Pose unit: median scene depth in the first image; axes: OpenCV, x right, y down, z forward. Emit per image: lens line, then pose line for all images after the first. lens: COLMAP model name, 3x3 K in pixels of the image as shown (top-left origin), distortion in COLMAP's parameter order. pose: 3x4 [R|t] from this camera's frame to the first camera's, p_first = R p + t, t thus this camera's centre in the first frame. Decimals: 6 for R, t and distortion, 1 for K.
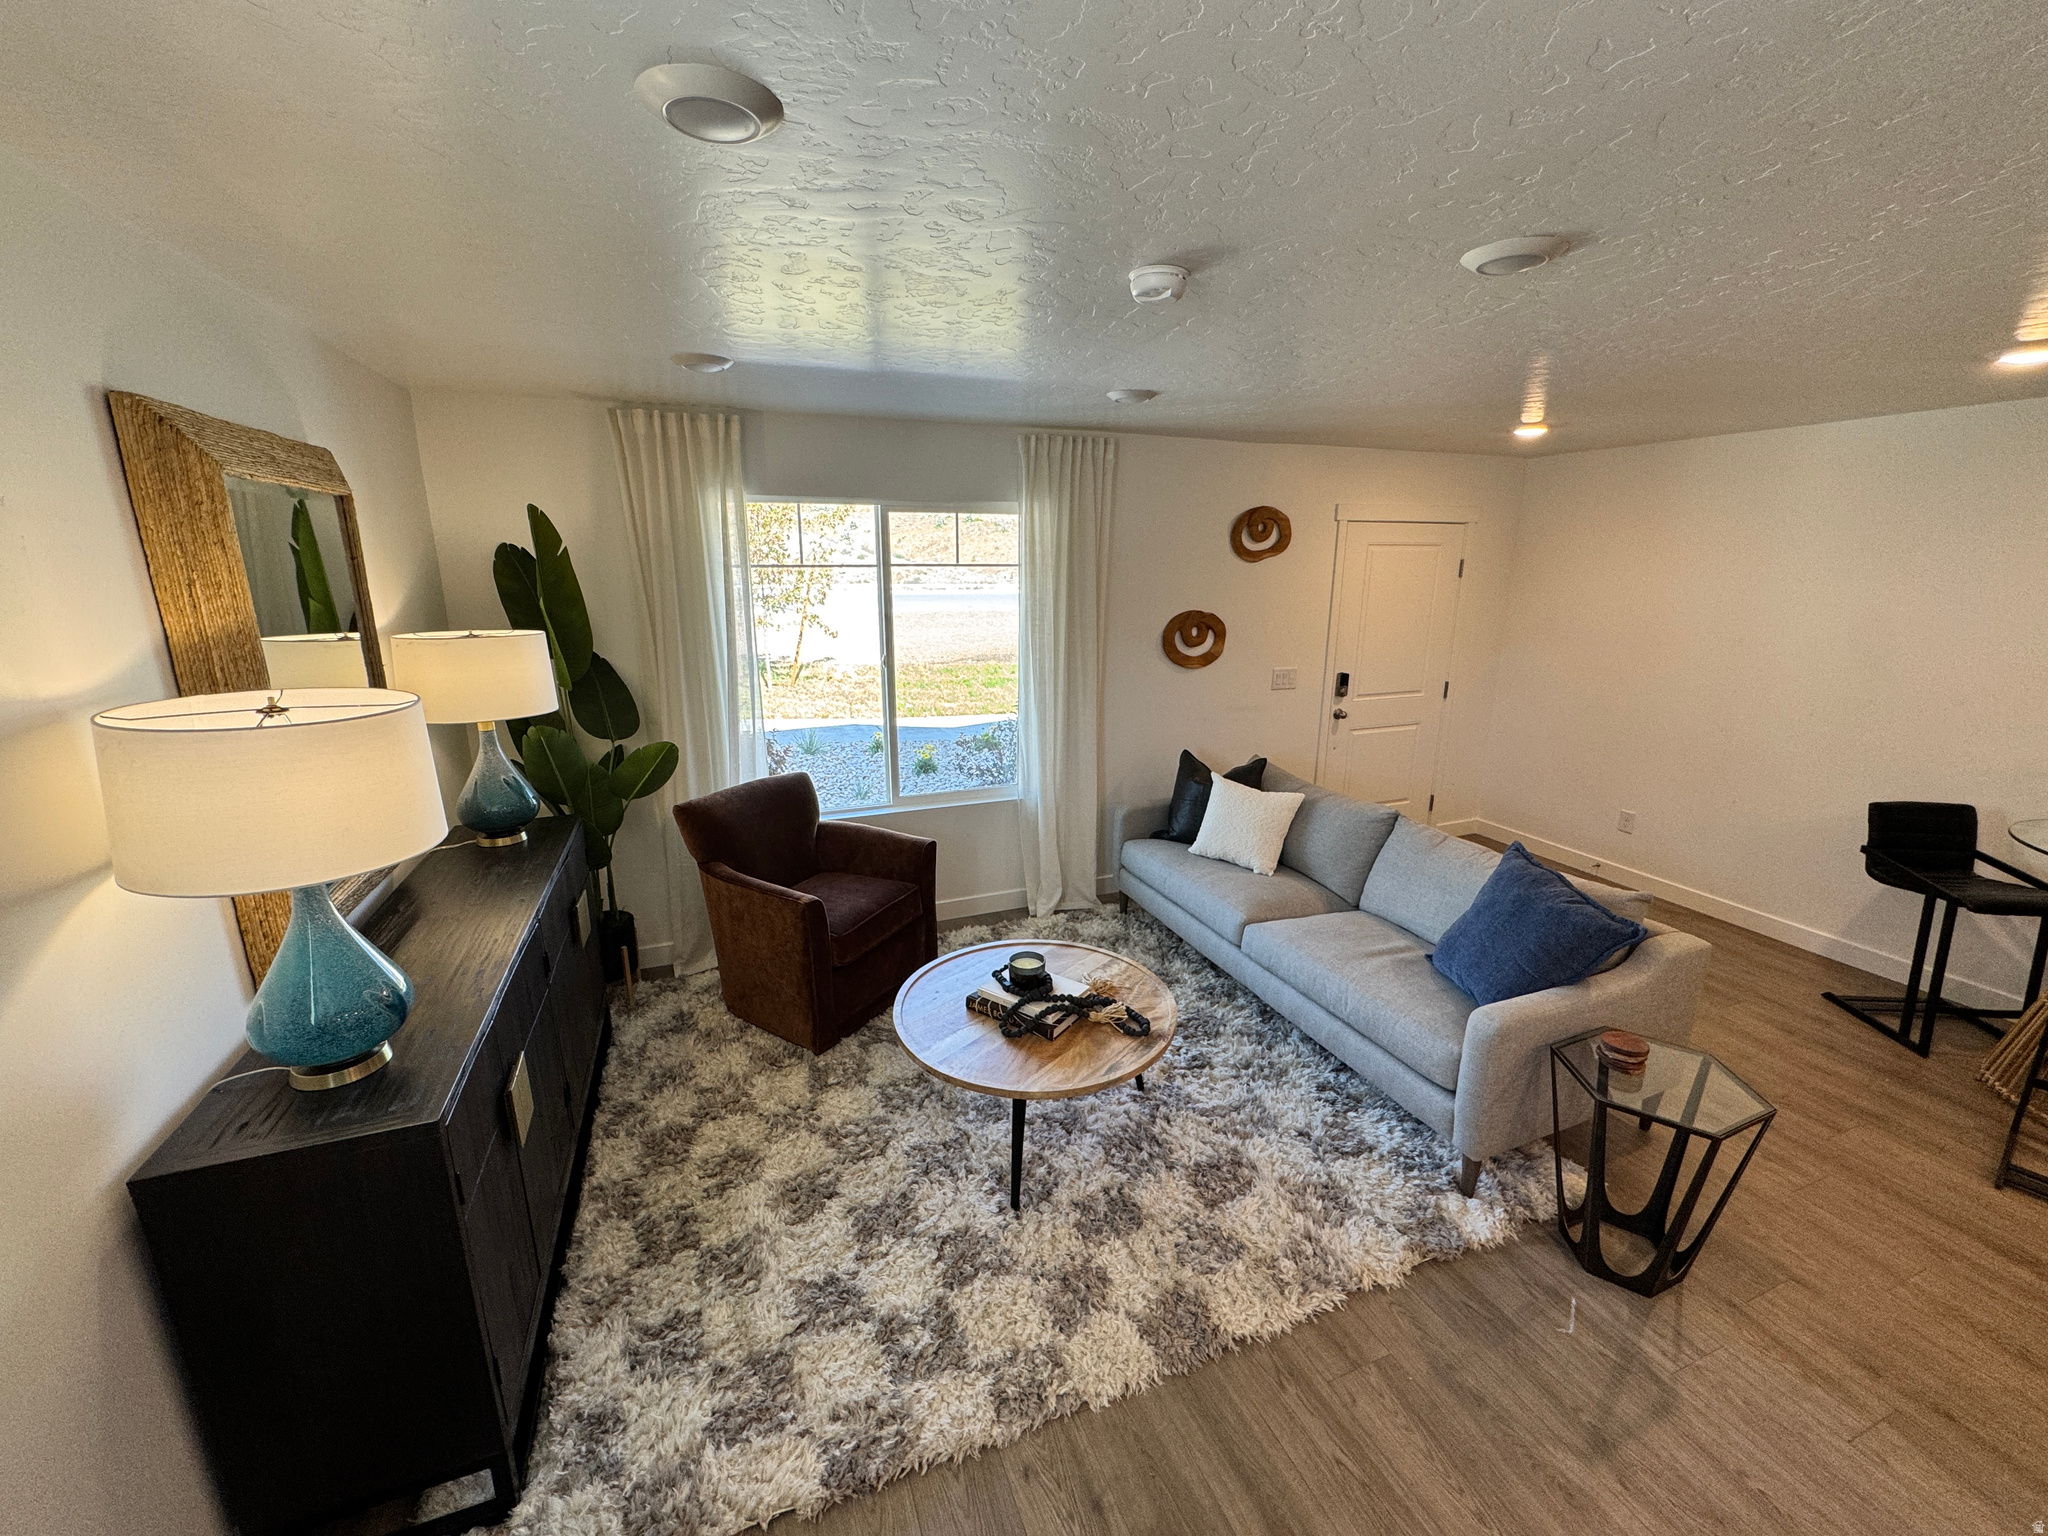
lens RADIAL K [[814.6, 0, 1019.5], [0, 814.6, 761.2], [0, 0, 1]] dist [-0.001988, -0.000236]
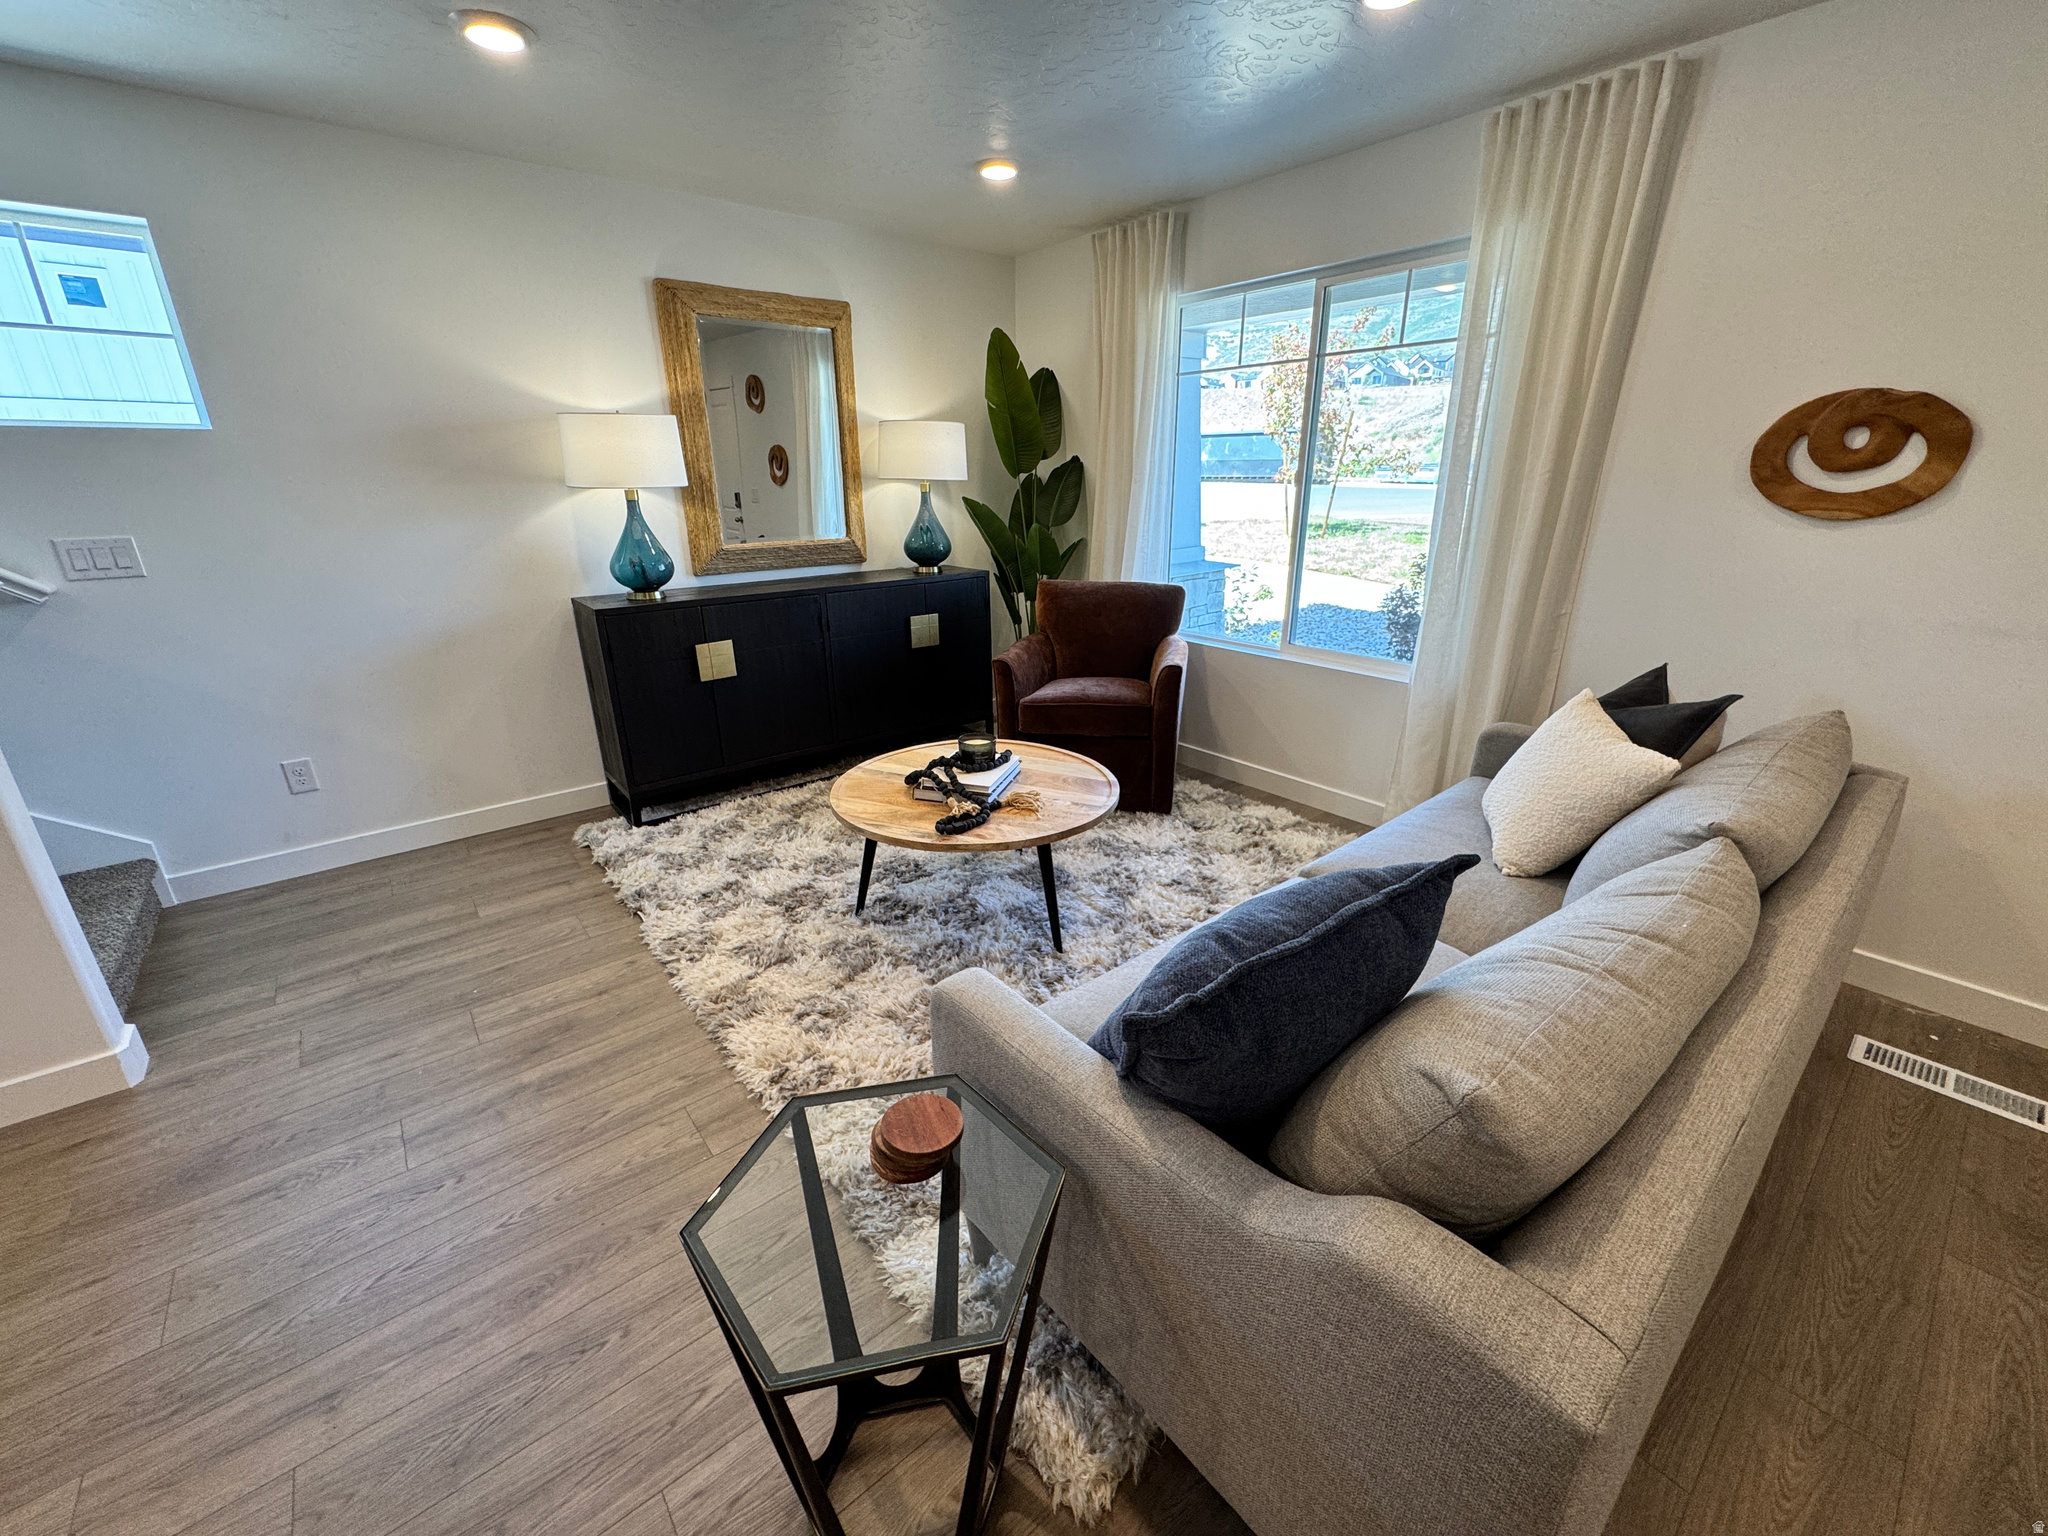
lens RADIAL K [[814.6, 0, 1019.2], [0, 814.6, 760.6], [0, 0, 1]] dist [-0.001988, -0.000236]
pose [[0.310708, 0.319548, -0.895181, 1.040671], [-0.221615, 0.940193, 0.258695, 0.002039], [0.924309, 0.118007, 0.362942, 0.786226]]
